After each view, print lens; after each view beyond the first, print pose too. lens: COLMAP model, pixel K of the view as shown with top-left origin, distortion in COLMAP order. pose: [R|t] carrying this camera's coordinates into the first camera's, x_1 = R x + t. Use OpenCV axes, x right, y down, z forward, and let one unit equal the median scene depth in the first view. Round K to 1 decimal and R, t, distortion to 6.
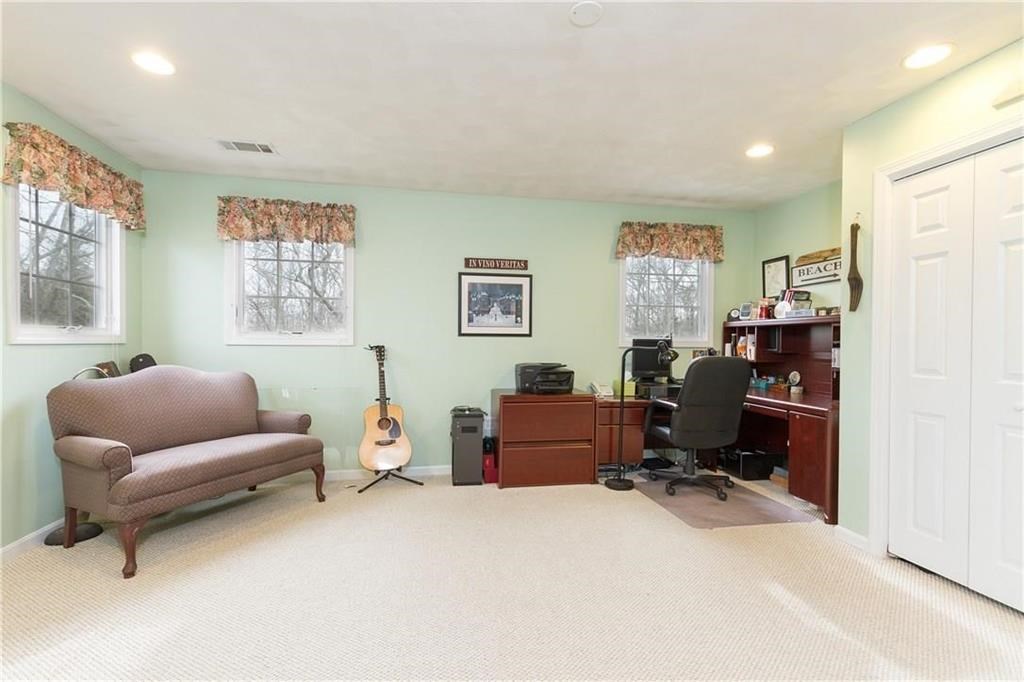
lens RADIAL K [[467.5, 0, 517.0], [0, 467.5, 347.4], [0, 0, 1]] dist [0.011141, -0.000462]
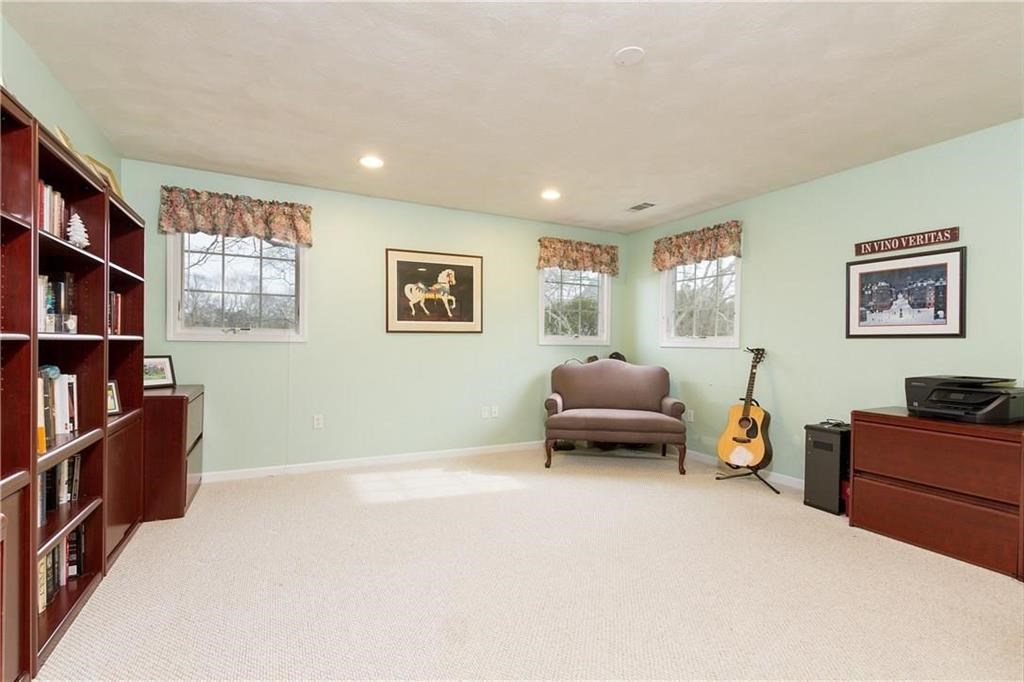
lens RADIAL K [[467.5, 0, 517.0], [0, 467.5, 347.4], [0, 0, 1]] dist [0.011141, -0.000462]
pose [[0.286316, 0.005639, -0.958119, 0.560367], [-0.019899, 0.999802, -0.000062, 0.004747], [0.957929, 0.019084, 0.286372, 0.201939]]
